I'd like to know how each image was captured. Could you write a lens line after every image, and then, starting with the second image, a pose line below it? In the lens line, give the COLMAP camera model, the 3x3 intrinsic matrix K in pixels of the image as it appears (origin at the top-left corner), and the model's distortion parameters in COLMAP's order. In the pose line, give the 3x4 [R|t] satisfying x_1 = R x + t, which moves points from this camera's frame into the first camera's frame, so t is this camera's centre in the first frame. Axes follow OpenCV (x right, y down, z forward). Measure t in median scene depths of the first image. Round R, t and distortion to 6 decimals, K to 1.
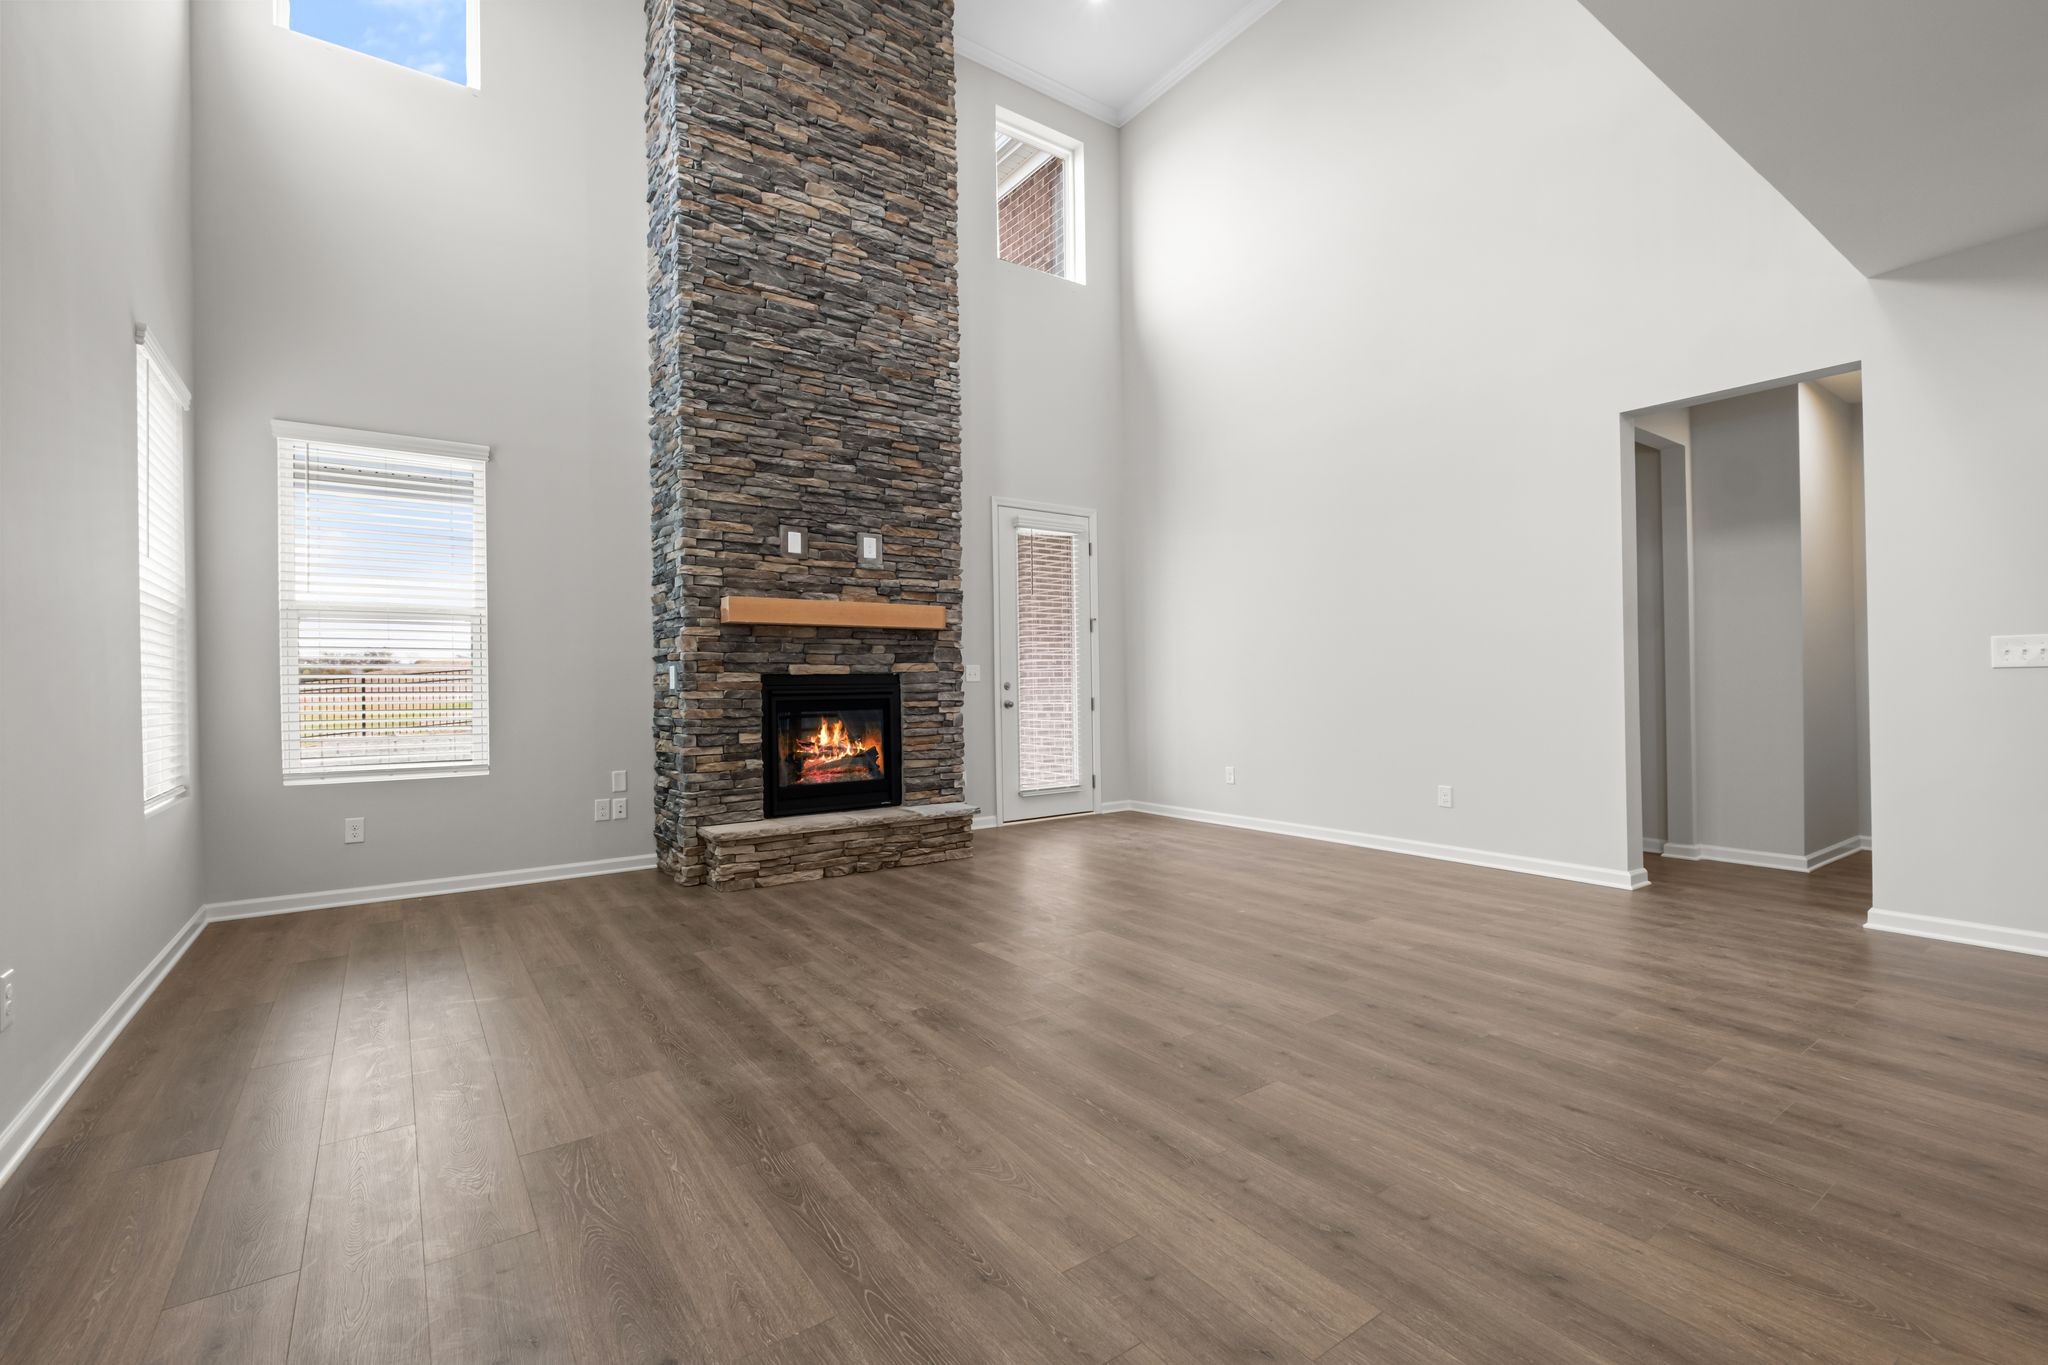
lens RADIAL K [[883.5, 0, 1013.2], [0, 883.5, 674.9], [0, 0, 1]] dist [0.003219, -0.007638]
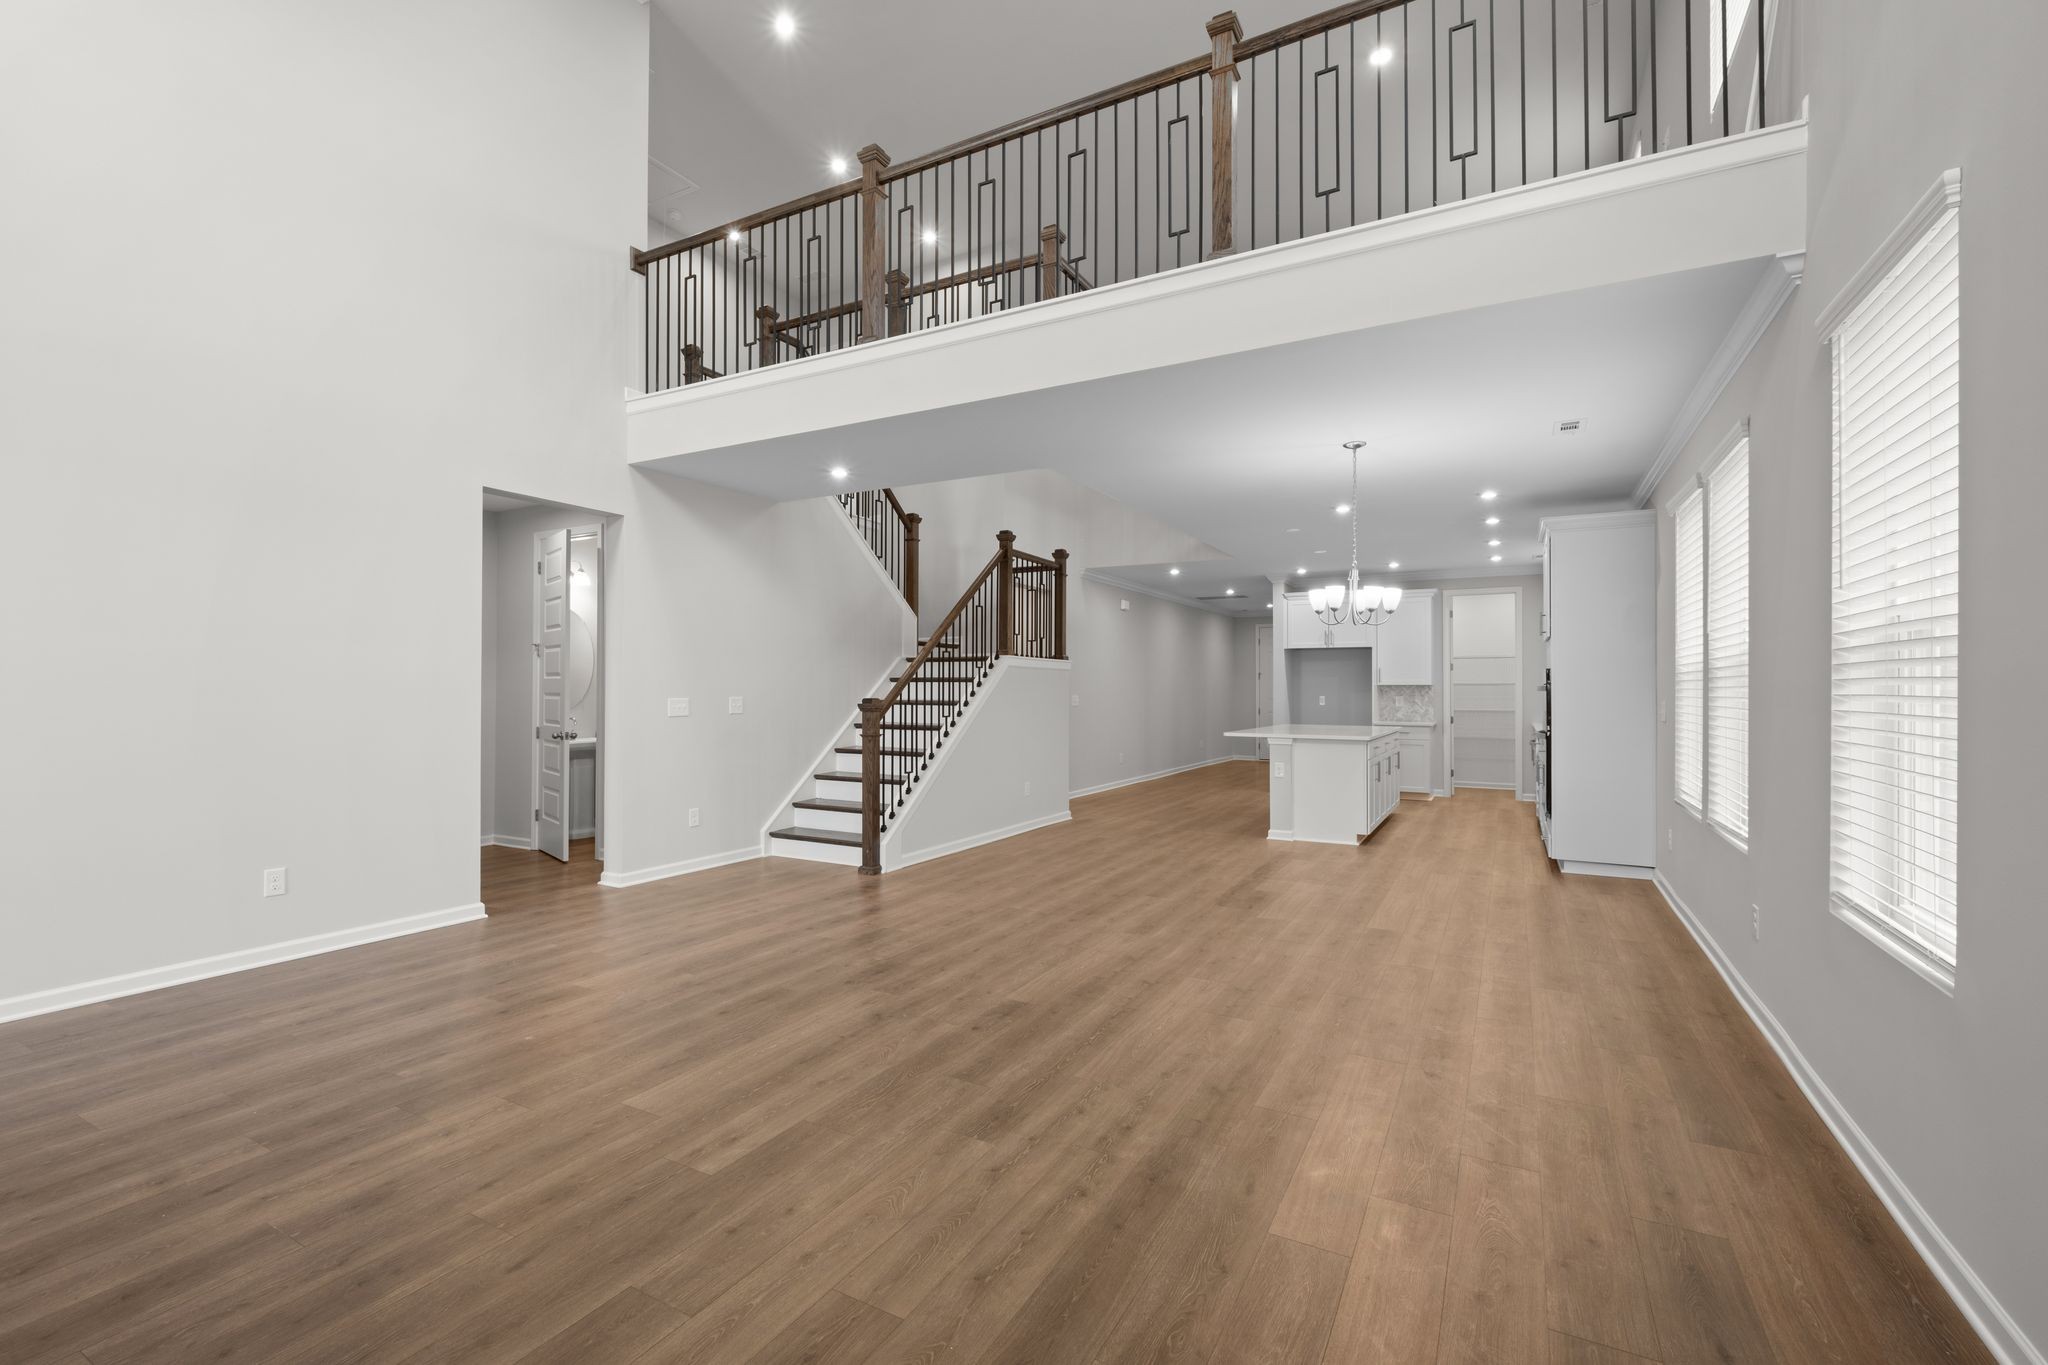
lens RADIAL K [[883.5, 0, 1013.2], [0, 883.5, 674.9], [0, 0, 1]] dist [0.003219, -0.007638]
pose [[-0.426197, 0.021944, 0.904364, -0.511185], [-0.007595, 0.999584, -0.027834, -0.029760], [-0.904598, -0.018732, -0.425853, 0.755572]]
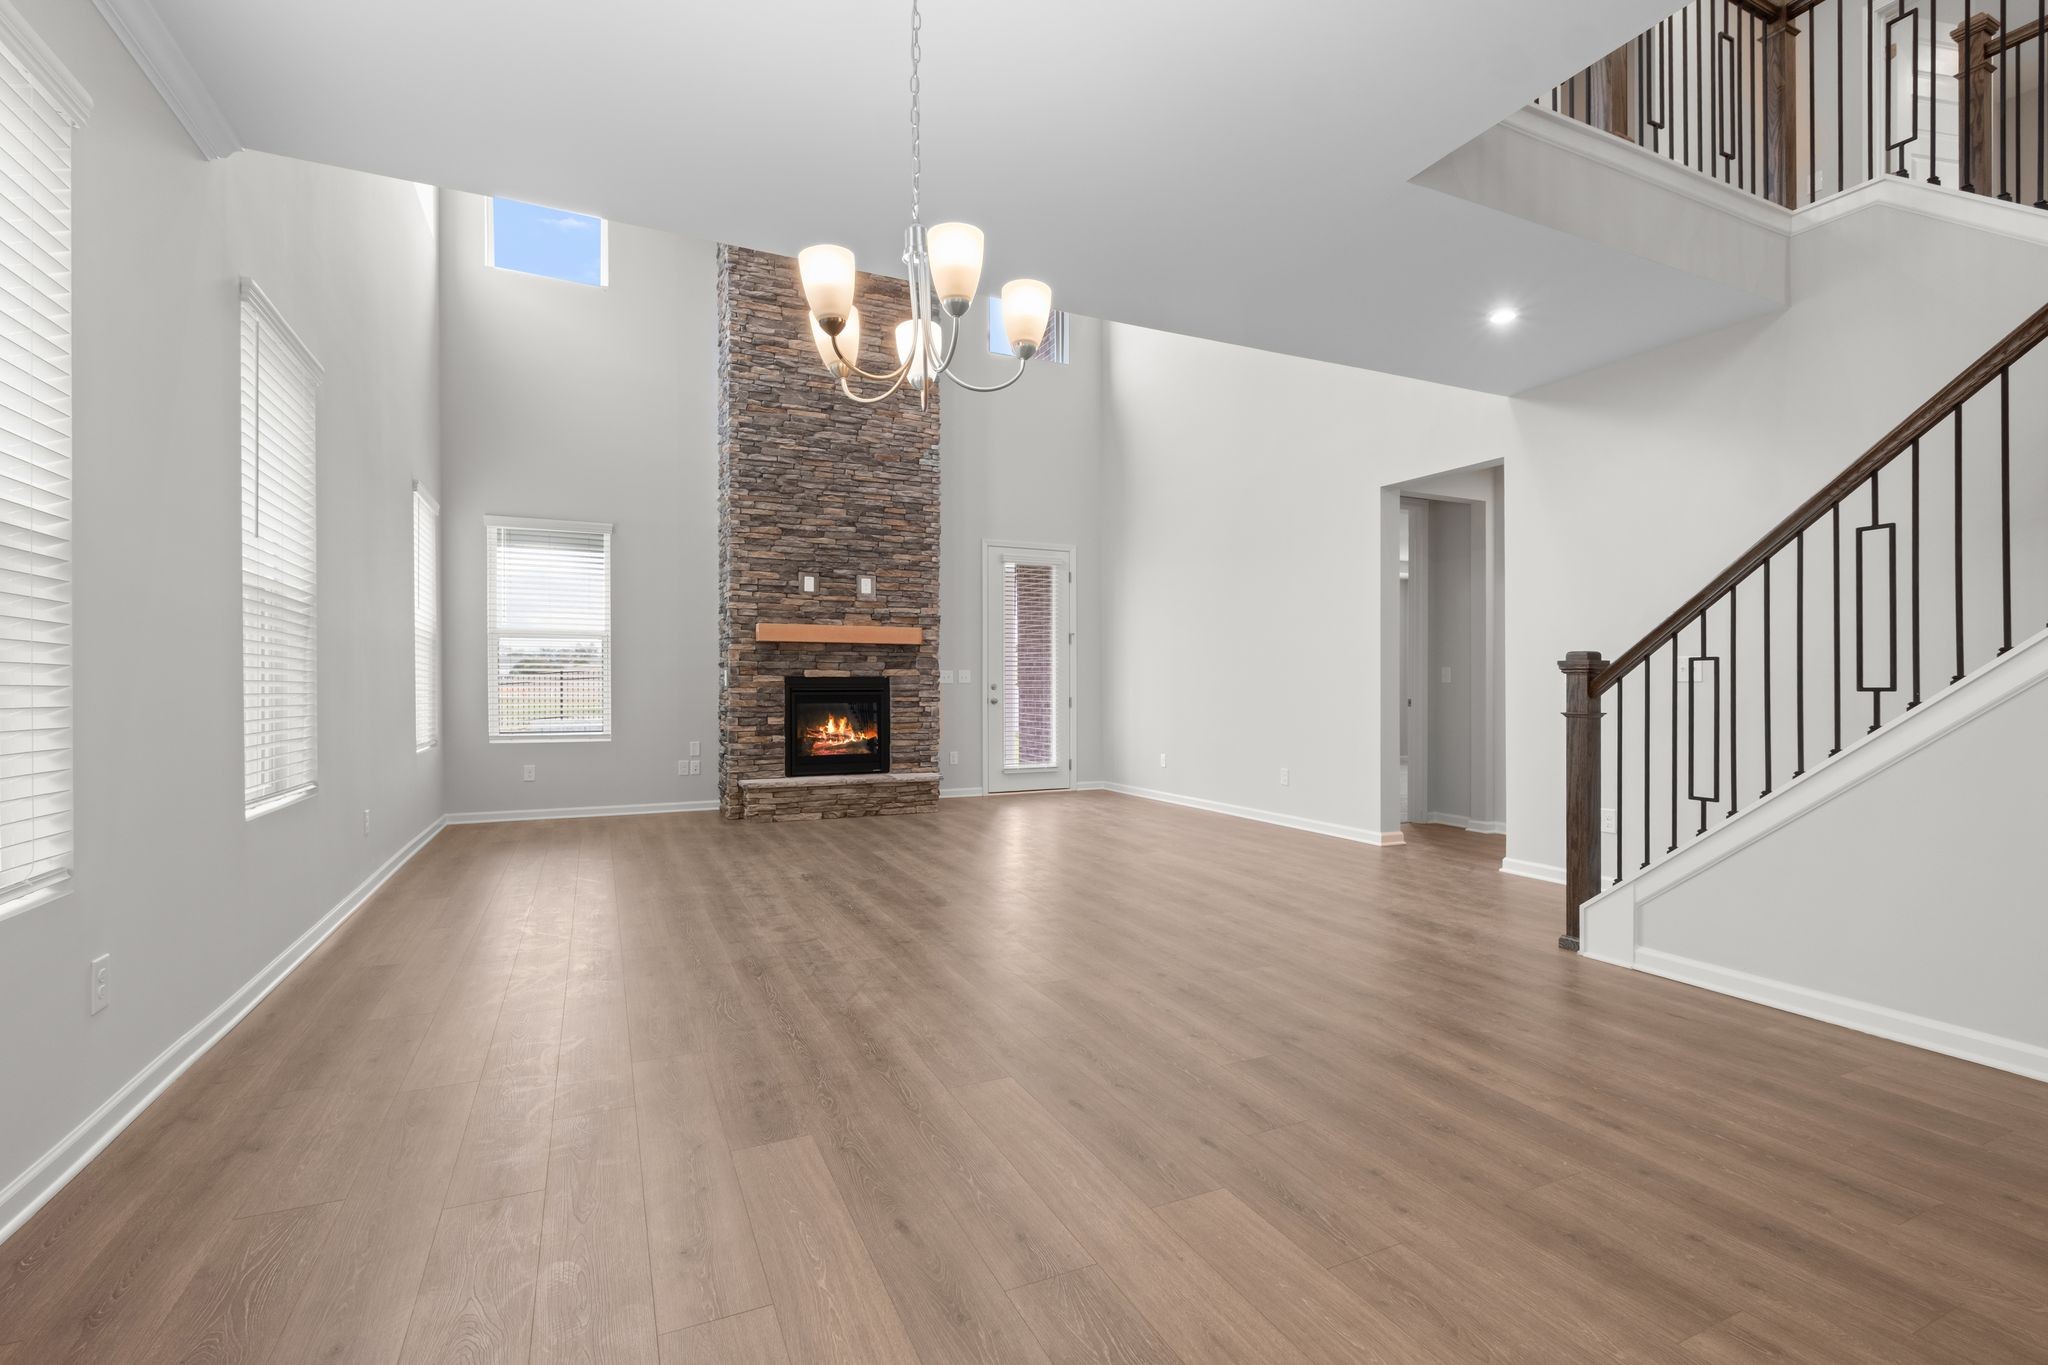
lens RADIAL K [[905.3, 0, 1015.0], [0, 905.3, 678.5], [0, 0, 1]] dist [-0.002079, 0.000132]
pose [[0.984068, 0.011422, -0.177426, 0.339675], [-0.010589, 0.999928, 0.005641, -0.009518], [0.177478, -0.003672, 0.984118, -0.376581]]
